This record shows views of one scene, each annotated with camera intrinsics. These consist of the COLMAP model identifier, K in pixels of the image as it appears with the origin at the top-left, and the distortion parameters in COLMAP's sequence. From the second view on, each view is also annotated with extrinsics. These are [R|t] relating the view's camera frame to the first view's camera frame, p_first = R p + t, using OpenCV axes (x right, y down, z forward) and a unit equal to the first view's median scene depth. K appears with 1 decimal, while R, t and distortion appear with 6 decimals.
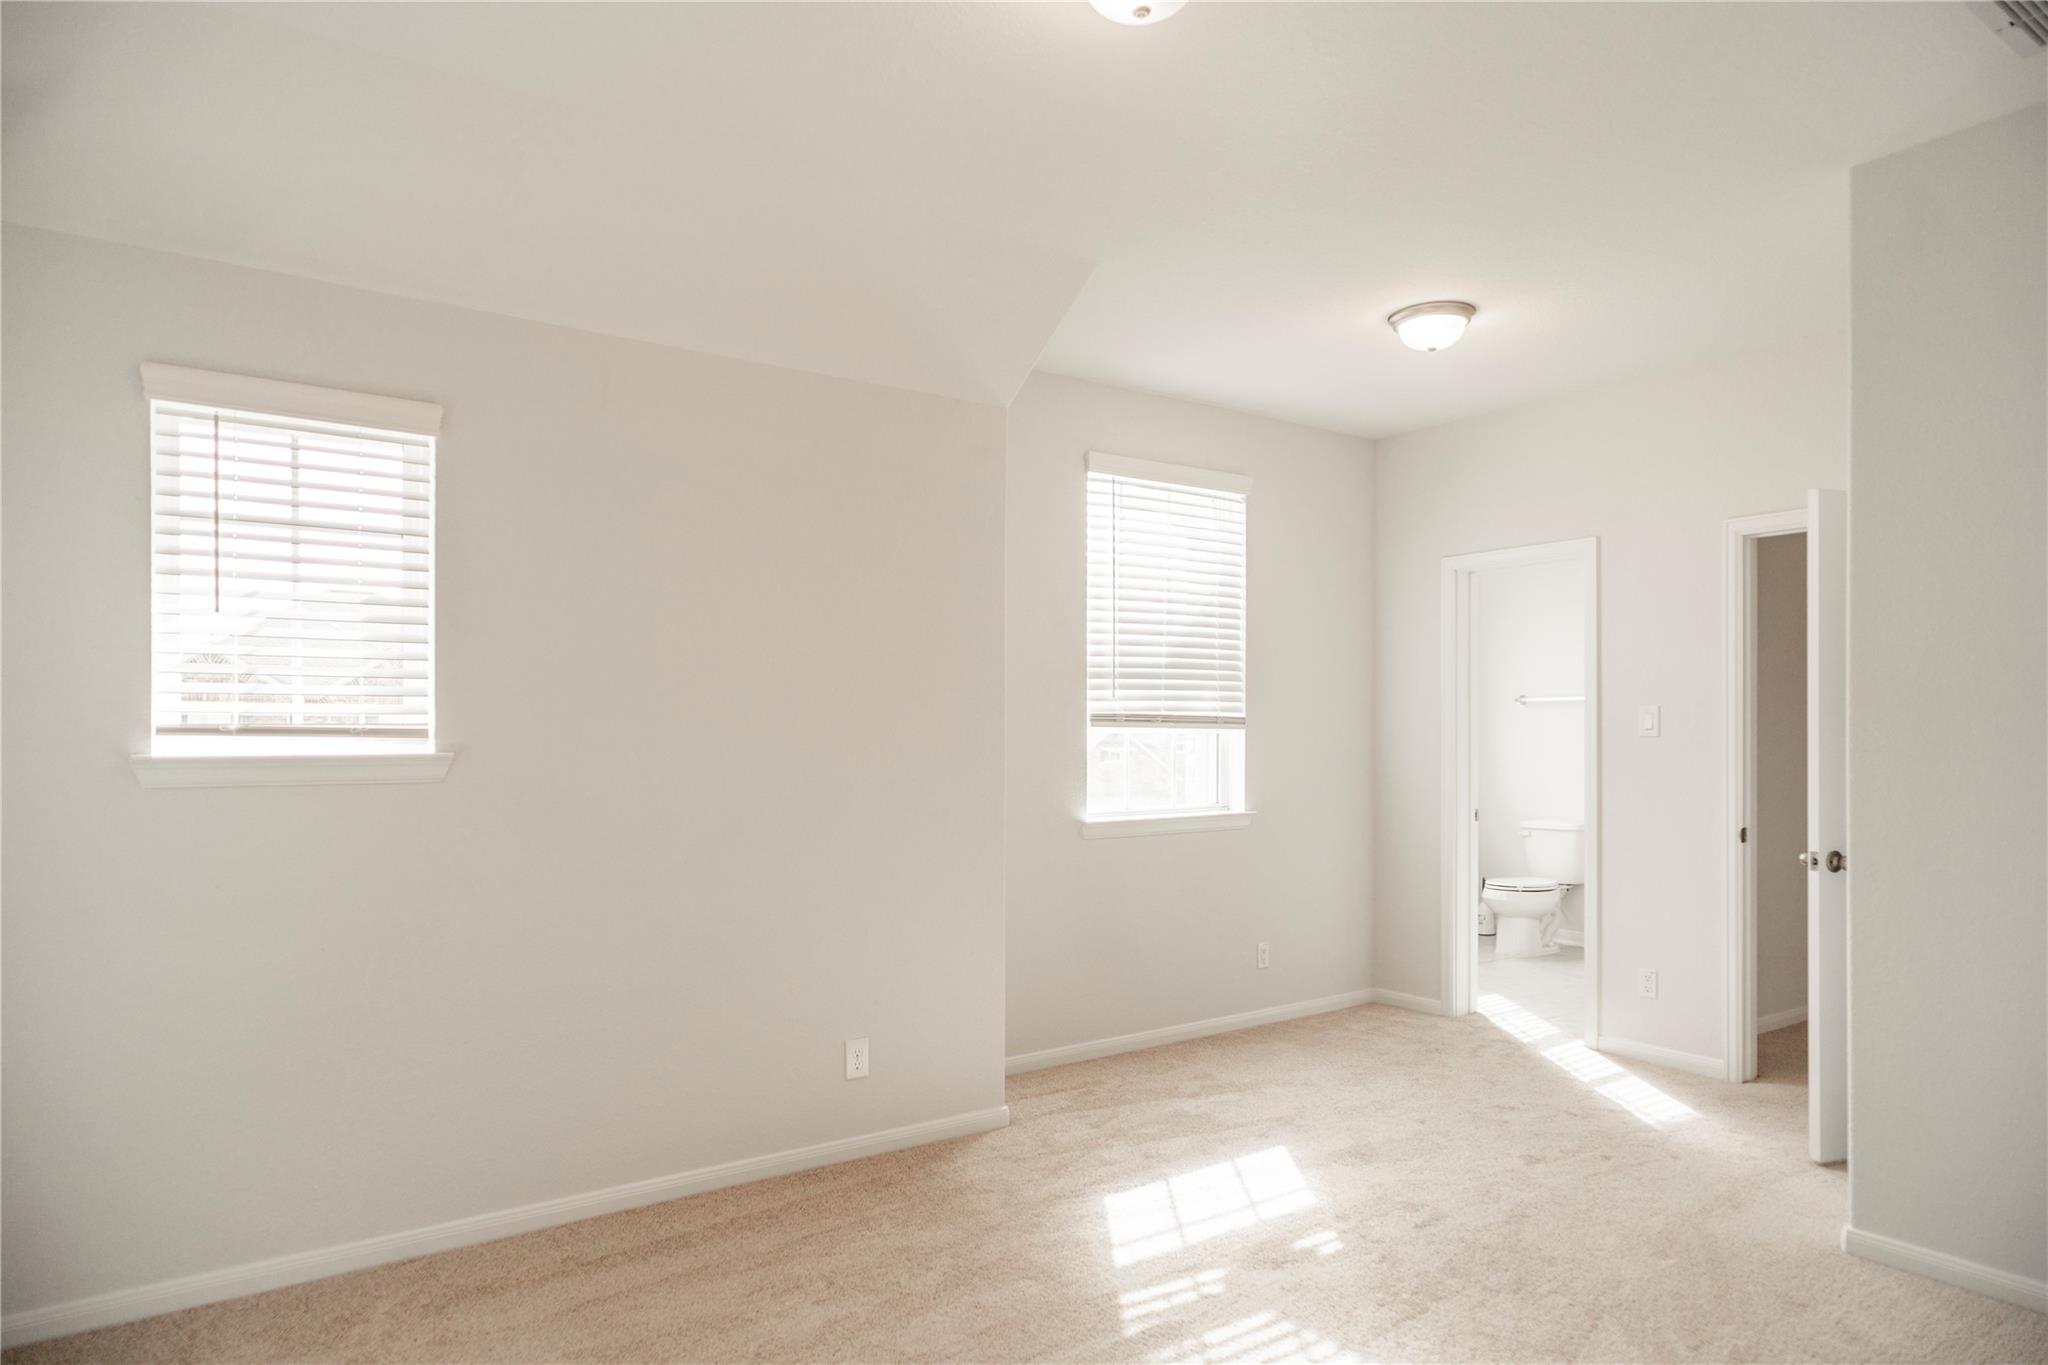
lens RADIAL K [[1211.8, 0, 1016.1], [0, 1211.8, 698.6], [0, 0, 1]] dist [0.003975, 0.002197]
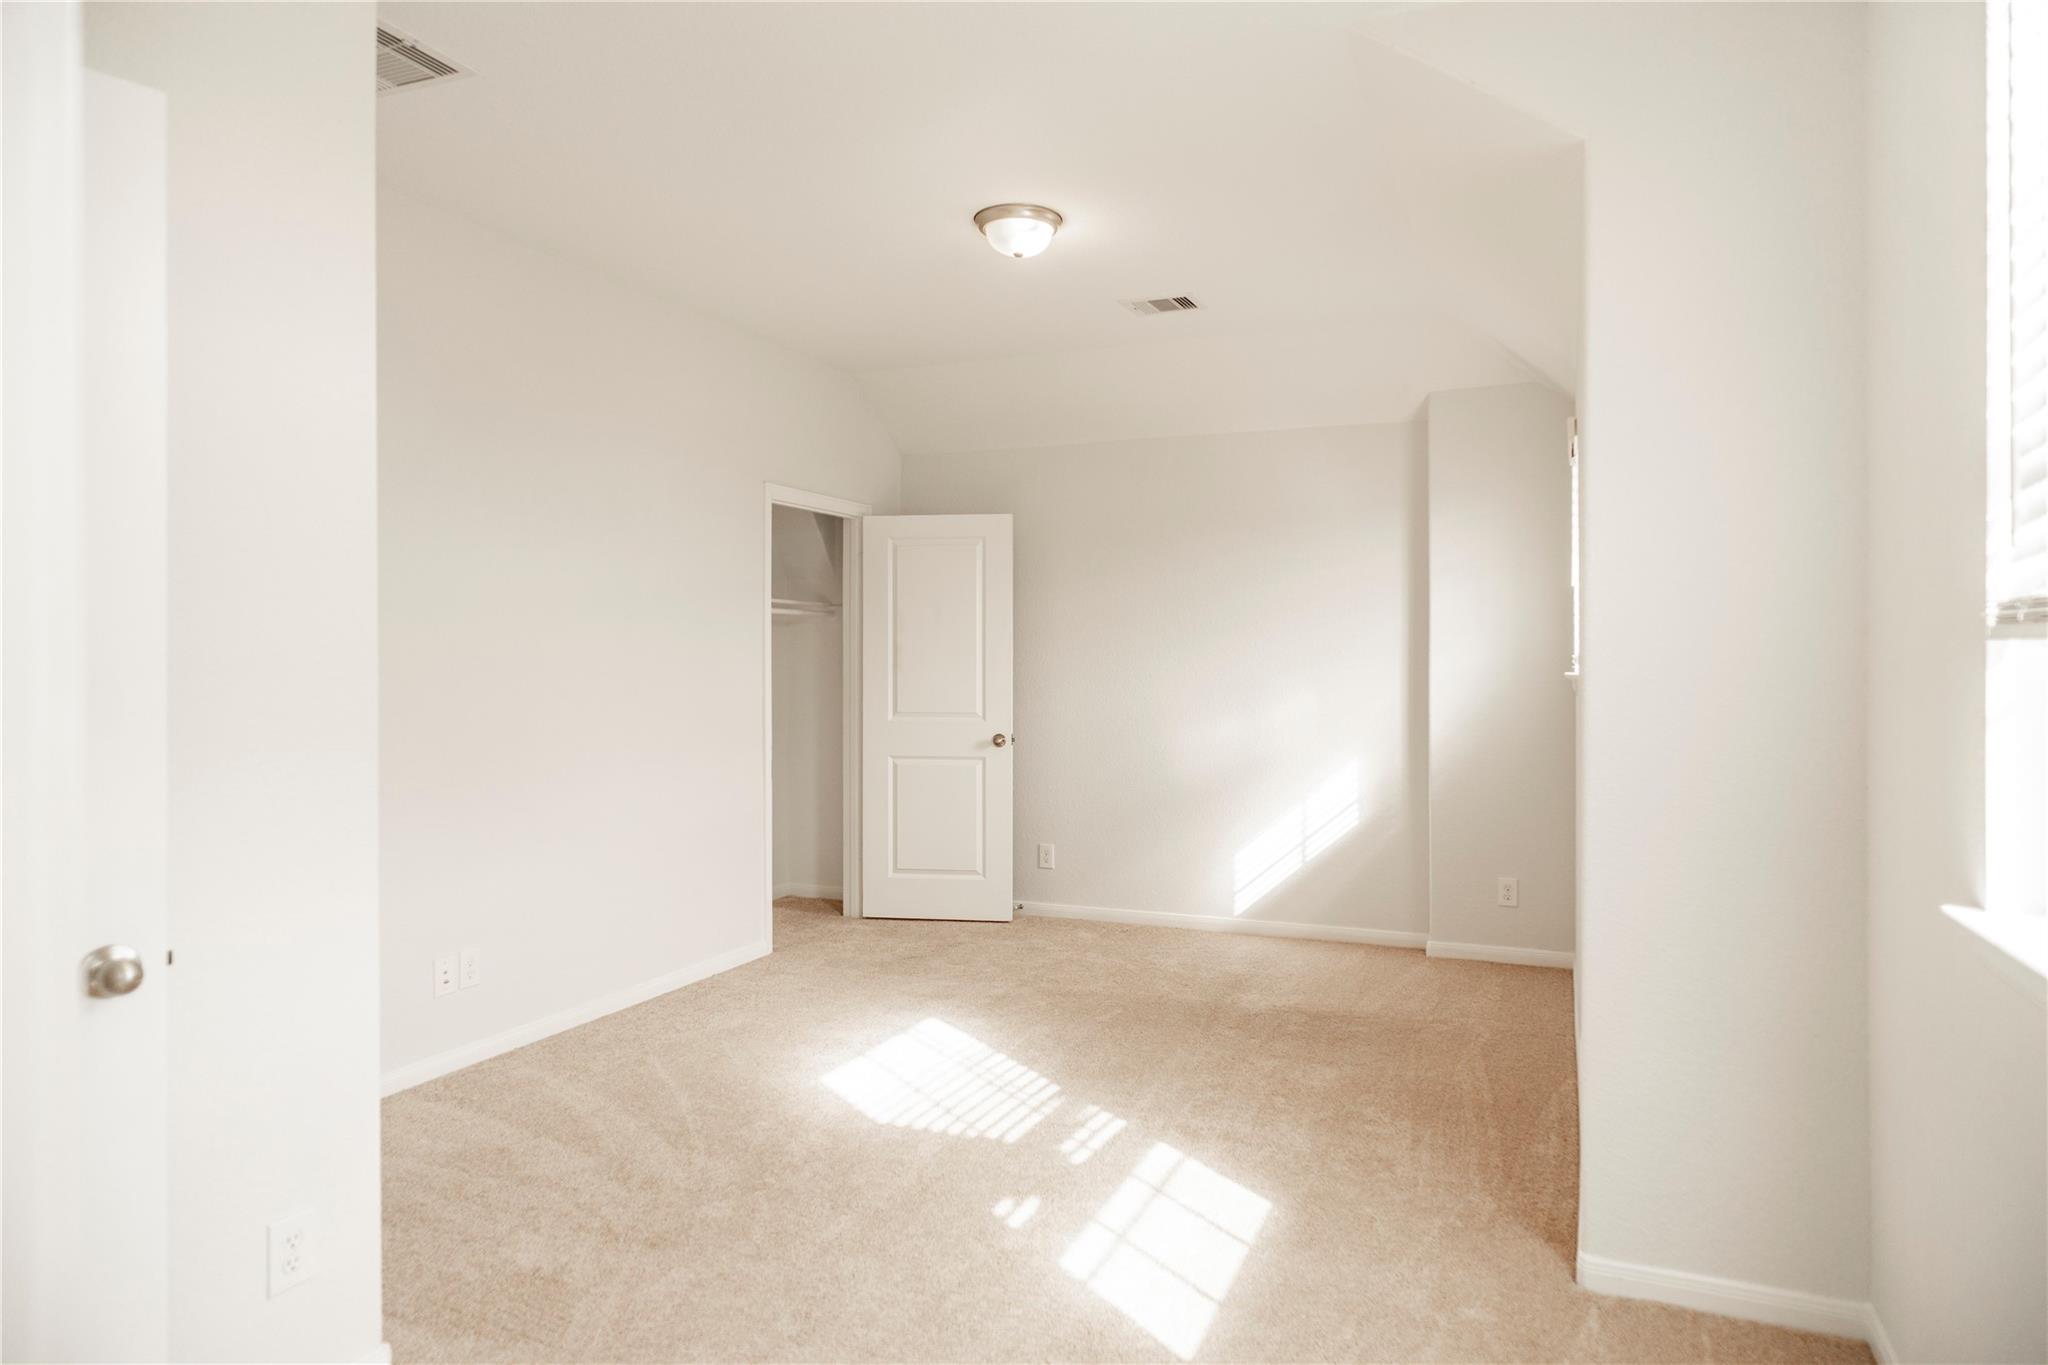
lens RADIAL K [[1211.8, 0, 1016.1], [0, 1211.8, 698.6], [0, 0, 1]] dist [0.003975, 0.002197]
pose [[-0.858721, 0.002605, -0.512436, 0.711320], [0.001686, 0.999996, 0.002257, 0.057235], [0.512440, 0.001074, -0.858722, 1.762729]]
